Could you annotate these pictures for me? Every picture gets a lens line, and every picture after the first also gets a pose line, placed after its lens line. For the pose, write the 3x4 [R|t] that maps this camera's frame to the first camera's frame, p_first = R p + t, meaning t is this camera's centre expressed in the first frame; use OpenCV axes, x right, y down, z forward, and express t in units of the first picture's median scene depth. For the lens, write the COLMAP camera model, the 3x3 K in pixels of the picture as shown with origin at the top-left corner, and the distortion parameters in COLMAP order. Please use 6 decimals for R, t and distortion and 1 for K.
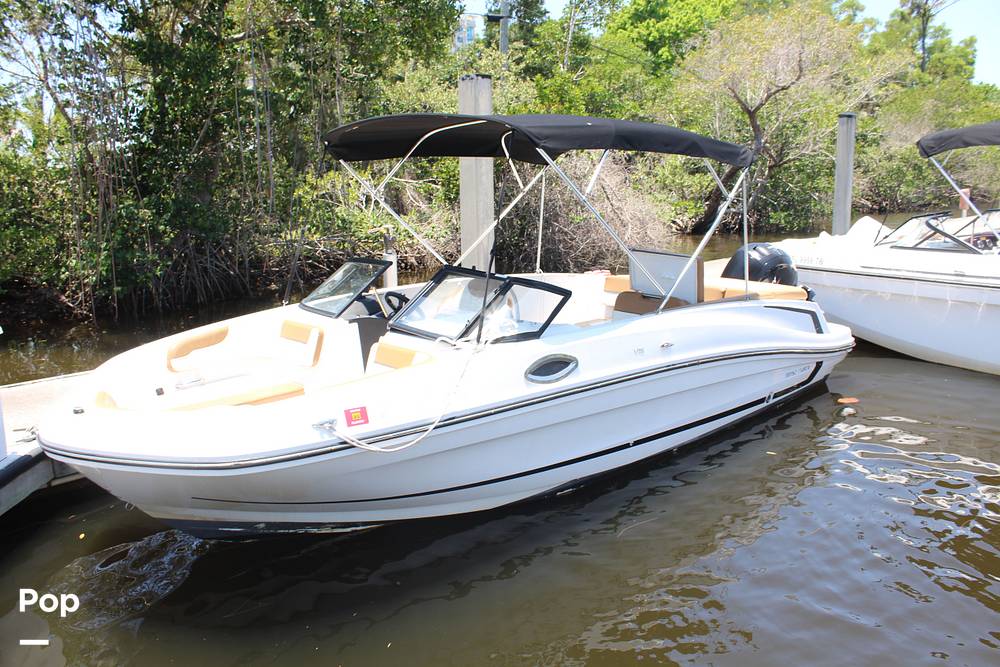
lens RADIAL K [[821.4, 0, 506.0], [0, 821.4, 367.2], [0, 0, 1]] dist [-0.174466, 0.136889]
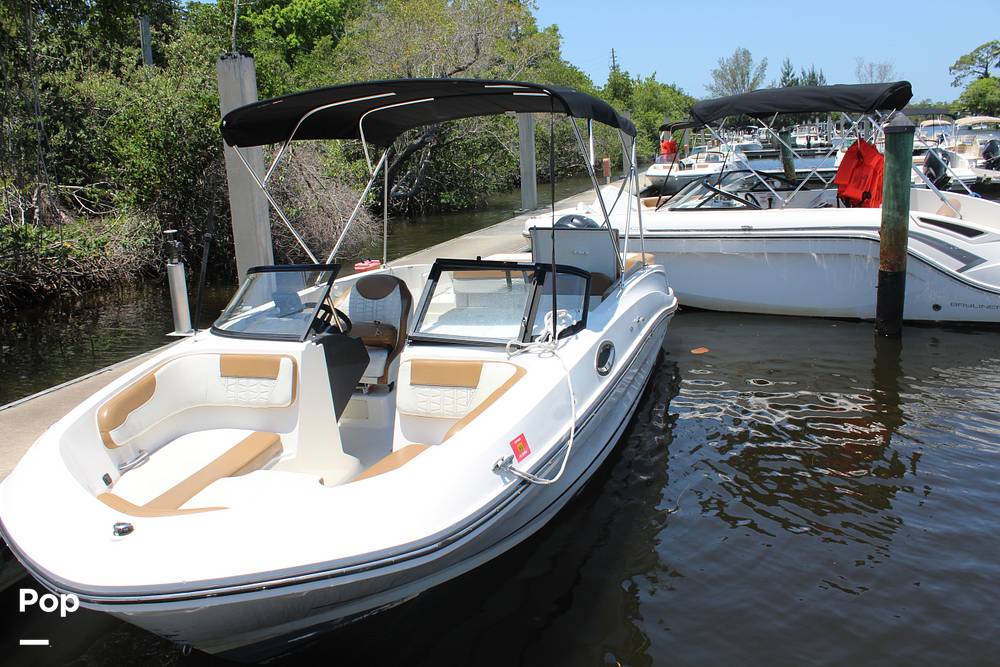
lens RADIAL K [[821.4, 0, 506.0], [0, 821.4, 367.2], [0, 0, 1]] dist [-0.174466, 0.136889]
pose [[0.881817, -0.154662, 0.445509, -0.245436], [0.150036, 0.987615, 0.045884, -0.026532], [-0.447088, 0.026381, 0.894101, 0.130038]]
